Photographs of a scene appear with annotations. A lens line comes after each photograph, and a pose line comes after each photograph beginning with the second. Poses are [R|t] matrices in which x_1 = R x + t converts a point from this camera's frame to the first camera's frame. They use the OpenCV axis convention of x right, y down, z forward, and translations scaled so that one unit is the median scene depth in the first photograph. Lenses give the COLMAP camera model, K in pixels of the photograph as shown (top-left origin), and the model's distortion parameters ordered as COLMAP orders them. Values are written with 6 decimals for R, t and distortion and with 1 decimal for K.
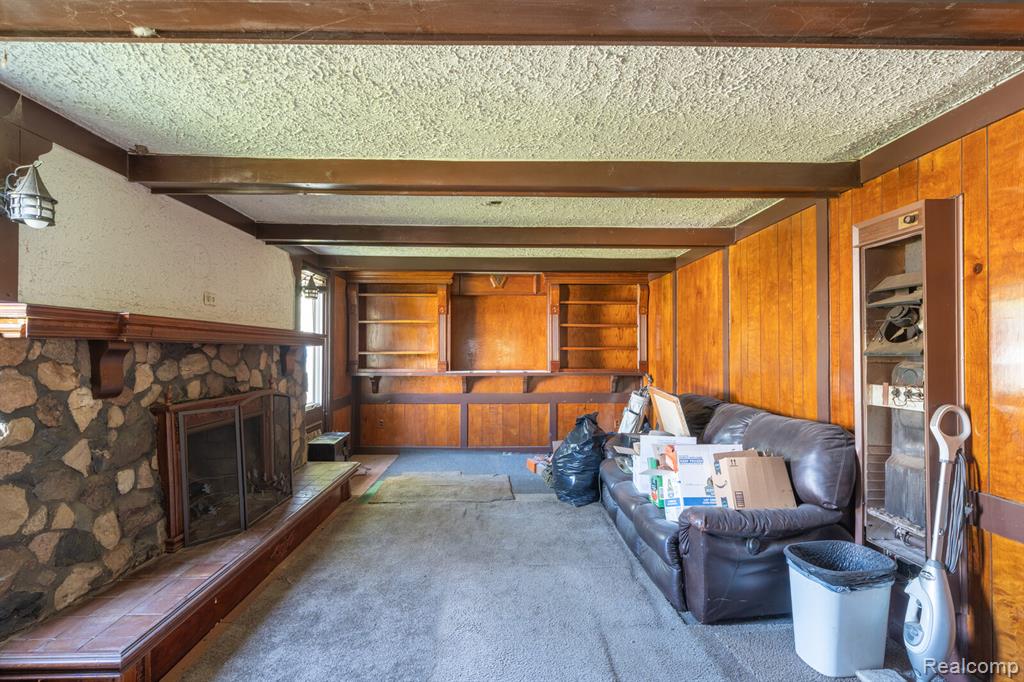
lens RADIAL K [[471.7, 0, 512.0], [0, 471.7, 341.0], [0, 0, 1]] dist [-0.000778, -0.000069]
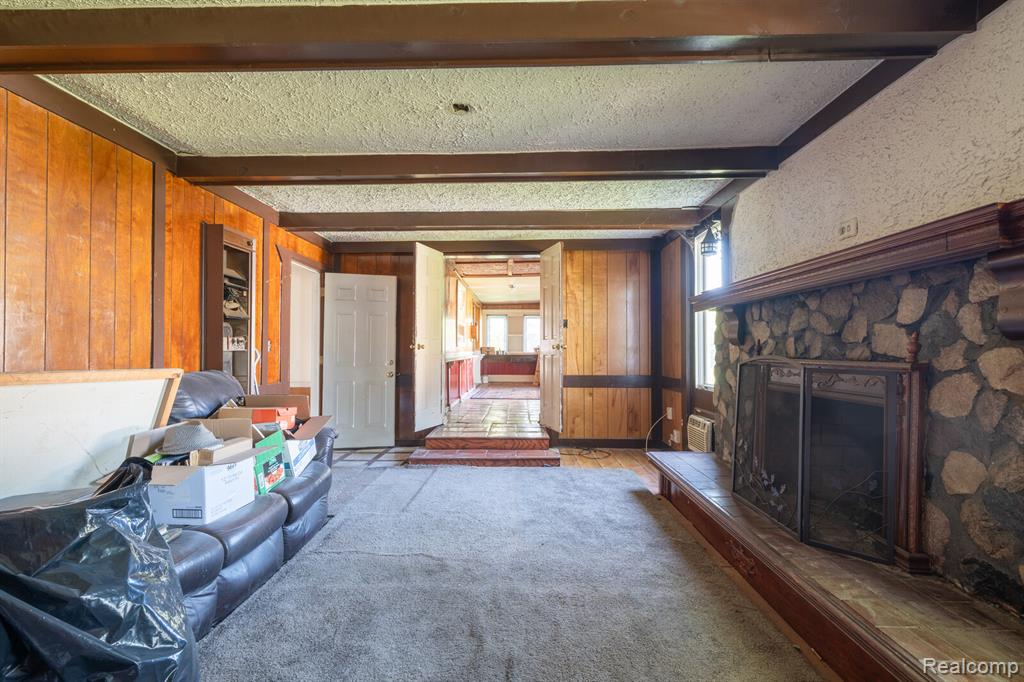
lens RADIAL K [[471.7, 0, 512.0], [0, 471.7, 341.0], [0, 0, 1]] dist [-0.000778, -0.000069]
pose [[-0.998923, 0.000452, 0.046398, -0.160365], [-0.001278, 0.999305, -0.037263, 0.122933], [-0.046383, -0.037283, -0.998228, 1.883885]]
